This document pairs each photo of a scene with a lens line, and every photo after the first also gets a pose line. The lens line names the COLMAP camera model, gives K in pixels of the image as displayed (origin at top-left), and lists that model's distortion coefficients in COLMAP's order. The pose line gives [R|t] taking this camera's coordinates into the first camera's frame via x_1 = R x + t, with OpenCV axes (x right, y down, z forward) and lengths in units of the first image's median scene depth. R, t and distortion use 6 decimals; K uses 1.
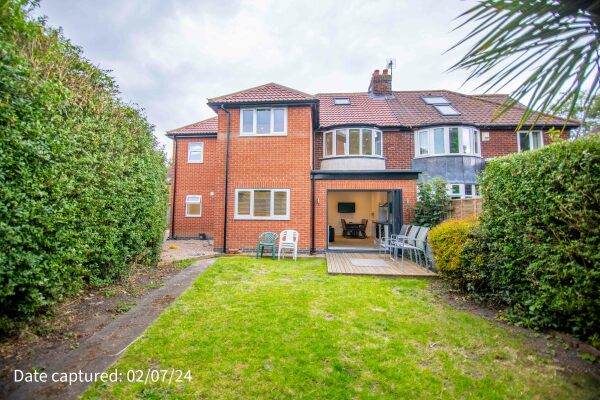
lens RADIAL K [[267.6, 0, 296.0], [0, 267.6, 198.9], [0, 0, 1]] dist [-0.017548, 0.000896]
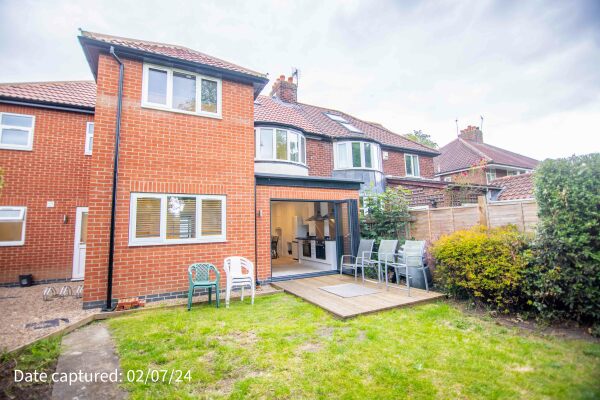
lens RADIAL K [[267.6, 0, 295.8], [0, 267.6, 199.9], [0, 0, 1]] dist [-0.017548, 0.000896]
pose [[0.848845, 0.022518, 0.528163, -0.226978], [0.008983, 0.998334, -0.057000, 0.013214], [-0.528566, 0.053129, 0.847228, 0.315658]]
